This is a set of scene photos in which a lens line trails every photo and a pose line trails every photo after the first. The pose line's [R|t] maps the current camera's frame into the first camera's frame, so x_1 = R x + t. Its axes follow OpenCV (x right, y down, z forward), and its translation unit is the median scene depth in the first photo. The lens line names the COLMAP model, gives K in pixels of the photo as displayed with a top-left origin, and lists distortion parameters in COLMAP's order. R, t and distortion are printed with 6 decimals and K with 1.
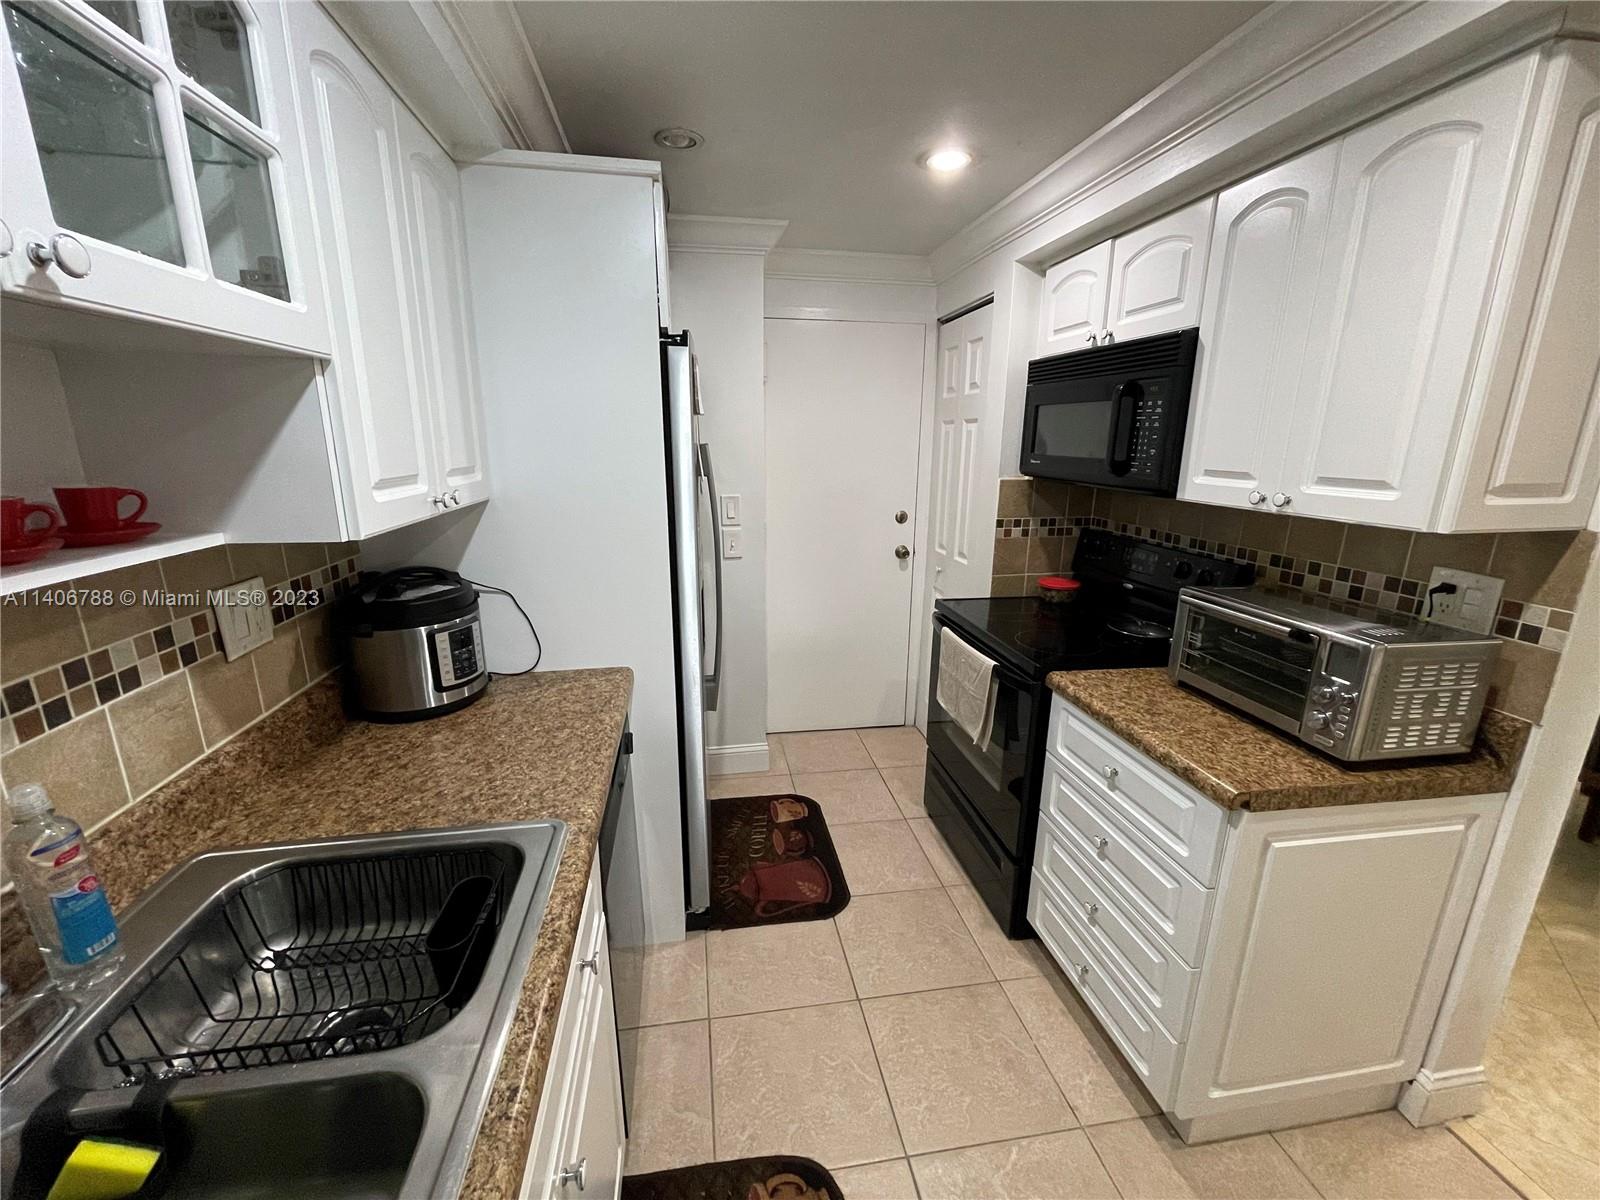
lens RADIAL K [[646.5, 0, 792.1], [0, 646.5, 600.2], [0, 0, 1]] dist [-0.003163, 0.000735]
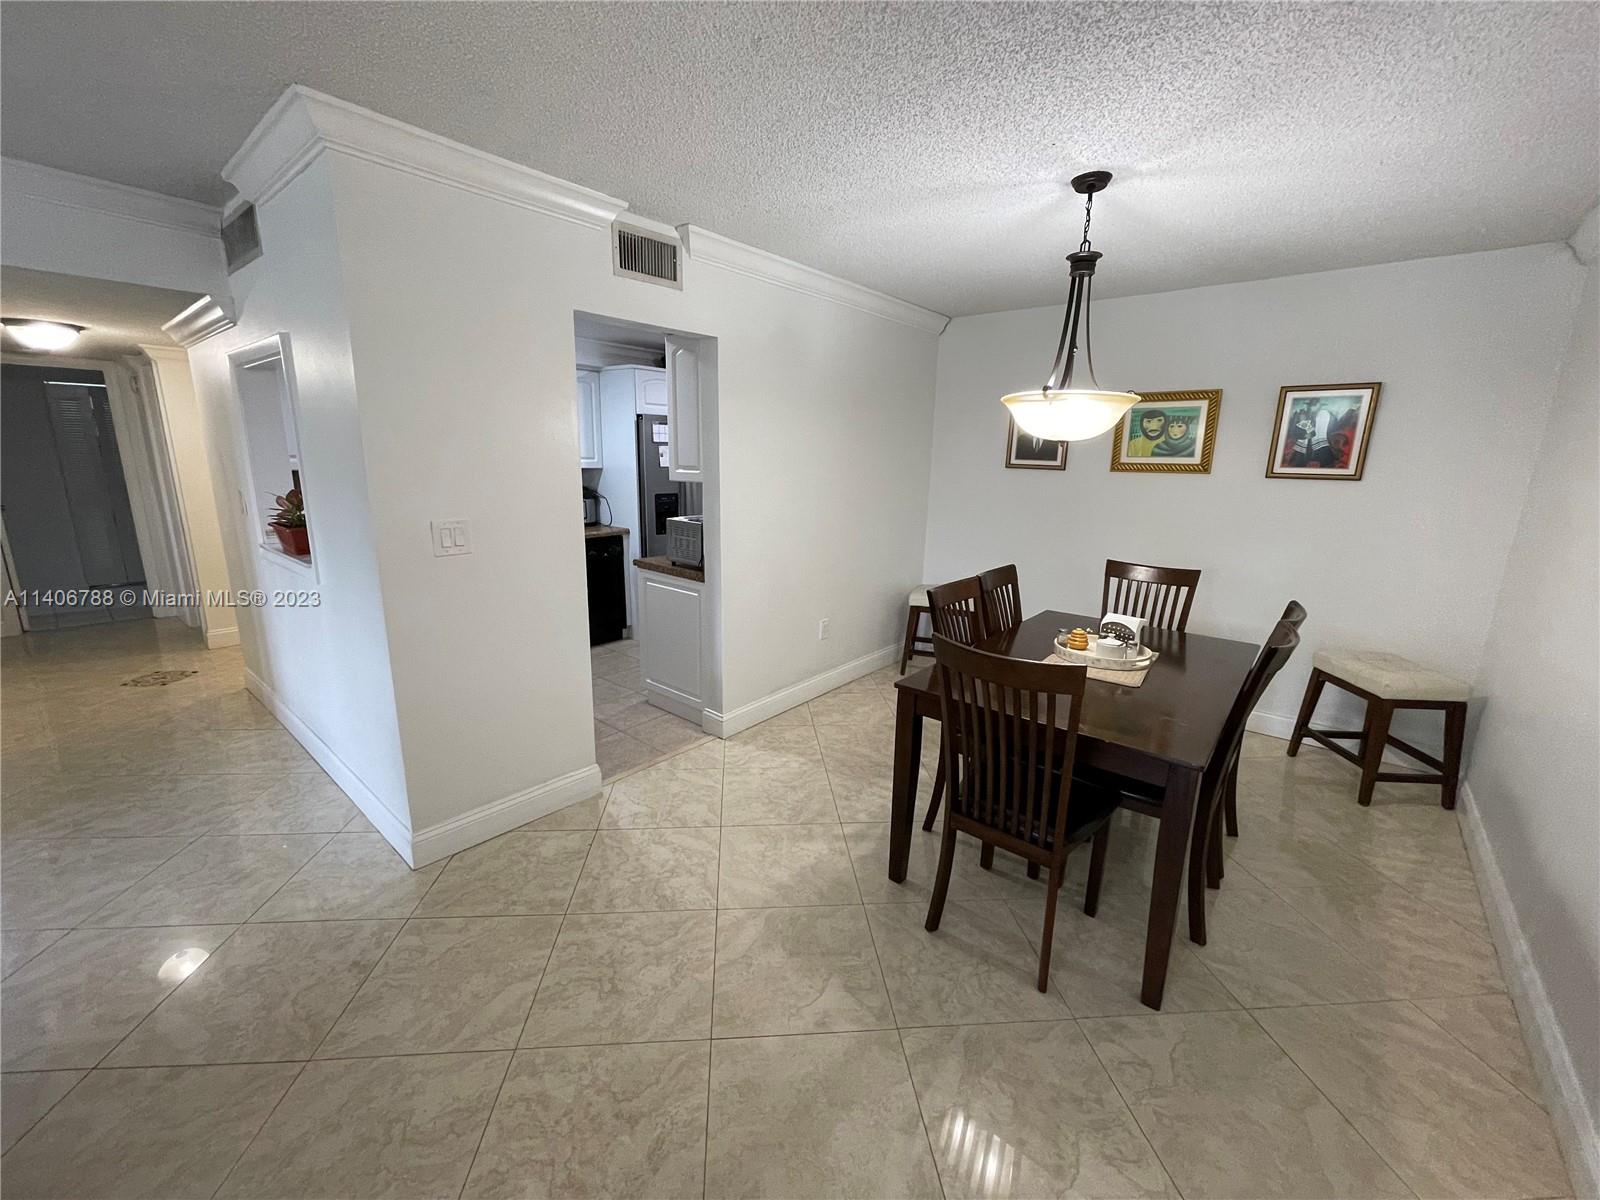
lens RADIAL K [[646.5, 0, 791.3], [0, 646.5, 606.9], [0, 0, 1]] dist [-0.003163, 0.000735]
pose [[0.650725, 0.187488, -0.735802, 2.818908], [-0.204117, 0.976560, 0.068319, 0.116412], [0.731363, 0.105733, 0.673742, -0.445652]]
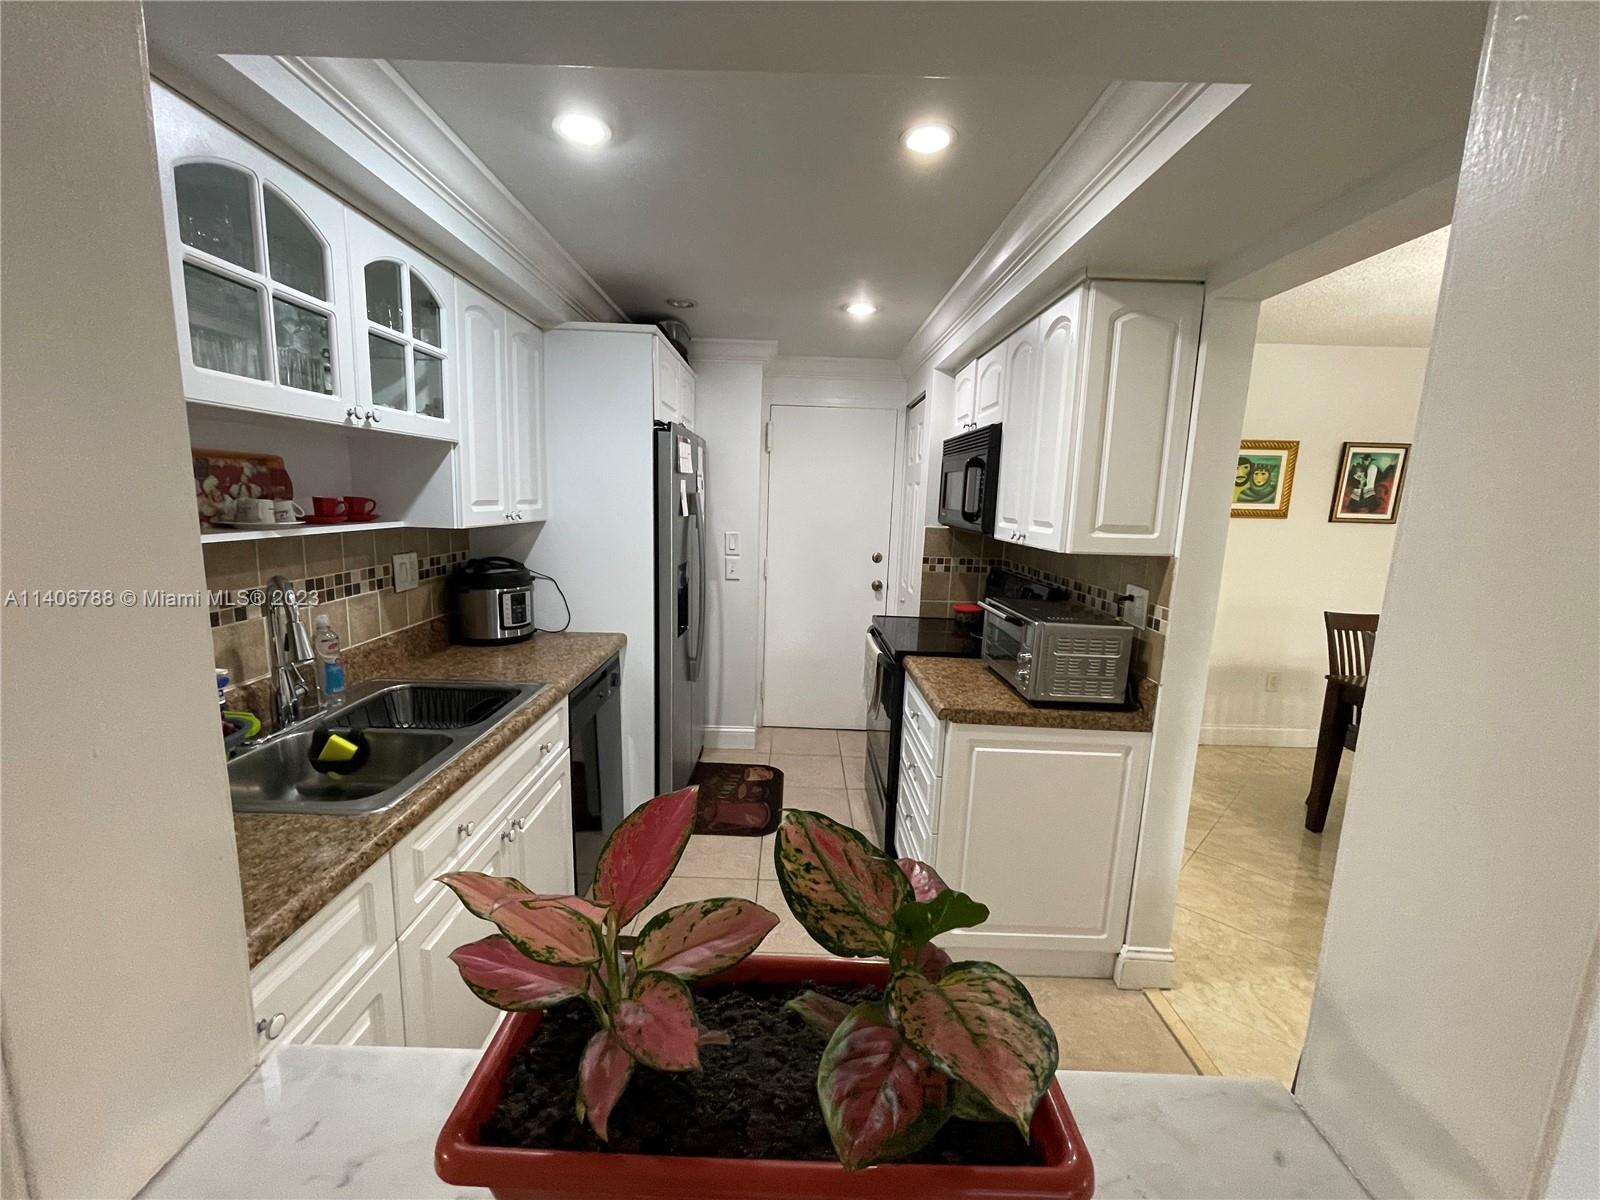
lens RADIAL K [[646.5, 0, 791.5], [0, 646.5, 601.7], [0, 0, 1]] dist [-0.003163, 0.000735]
pose [[0.986583, 0.053210, -0.154344, 0.430217], [-0.066540, 0.994365, -0.082527, 0.149321], [0.149083, 0.091690, 0.984564, -0.526739]]
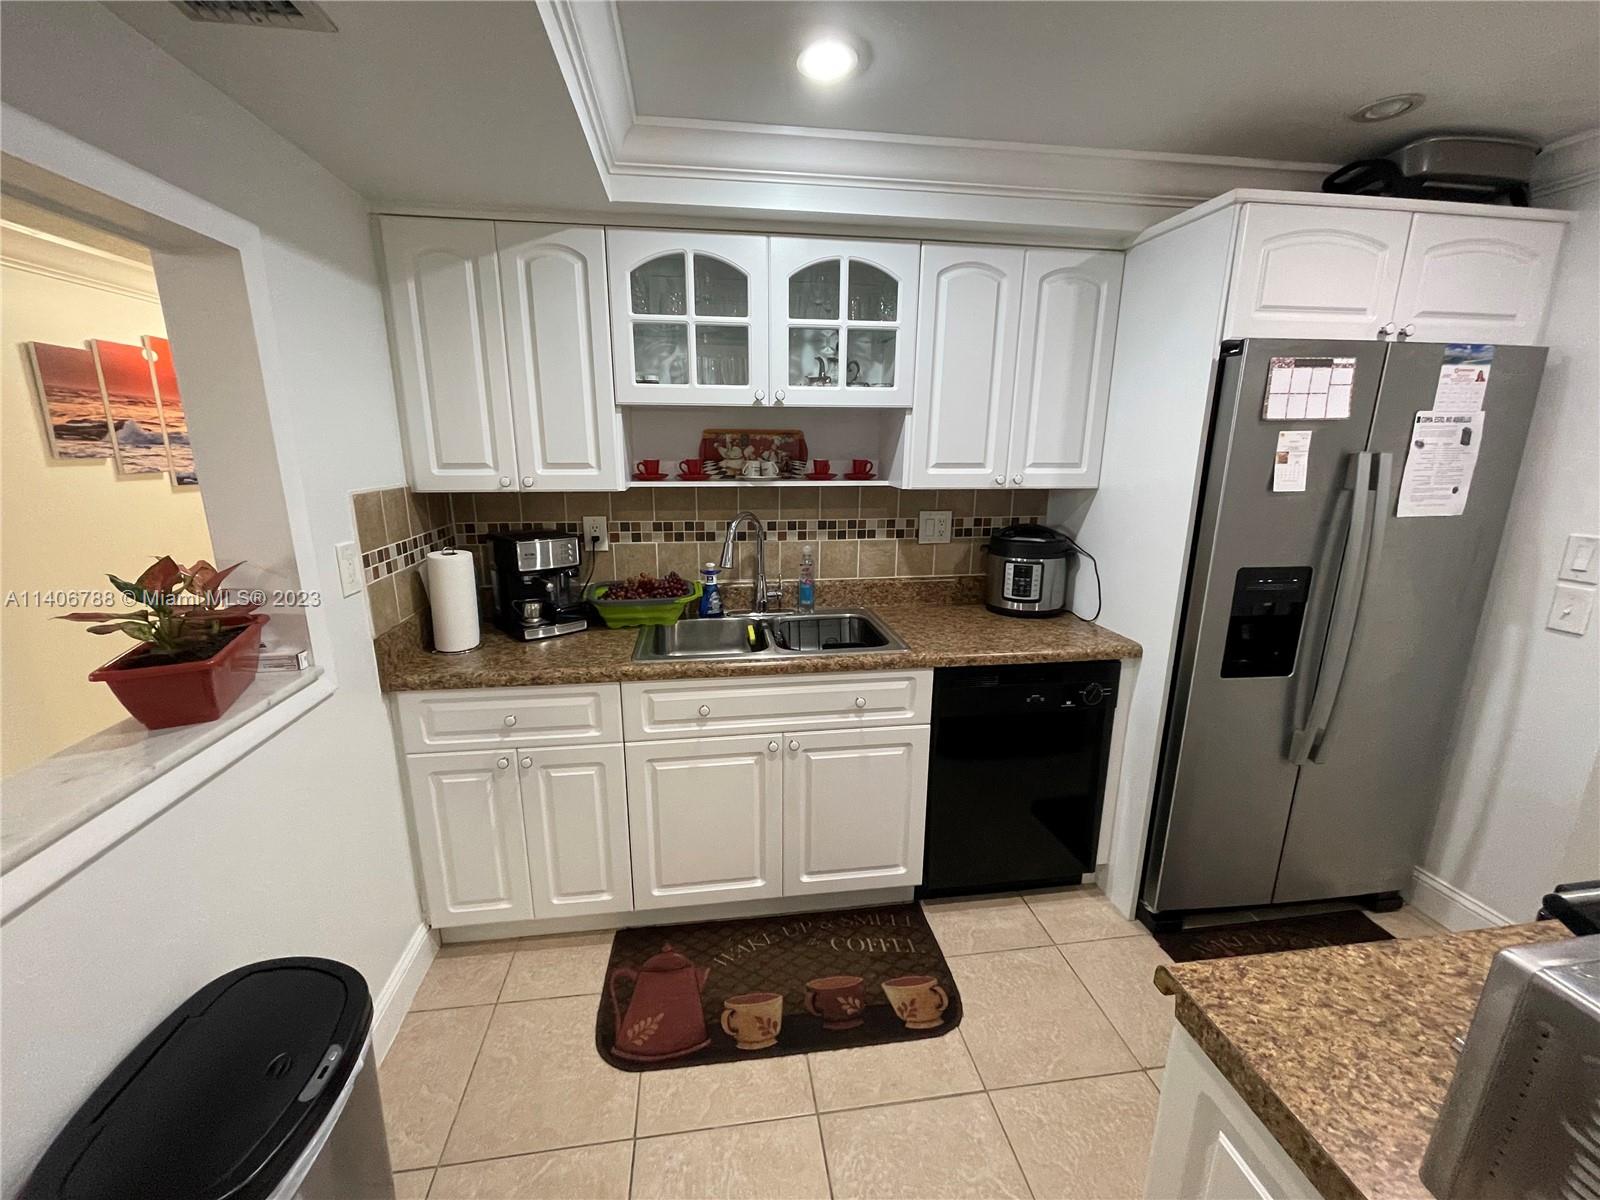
lens RADIAL K [[646.5, 0, 795.3], [0, 646.5, 602.8], [0, 0, 1]] dist [-0.003163, 0.000735]
pose [[-0.012016, 0.236538, -0.971548, 0.981234], [-0.250564, 0.939907, 0.231934, -0.090101], [0.968025, 0.246222, 0.047974, 0.393195]]
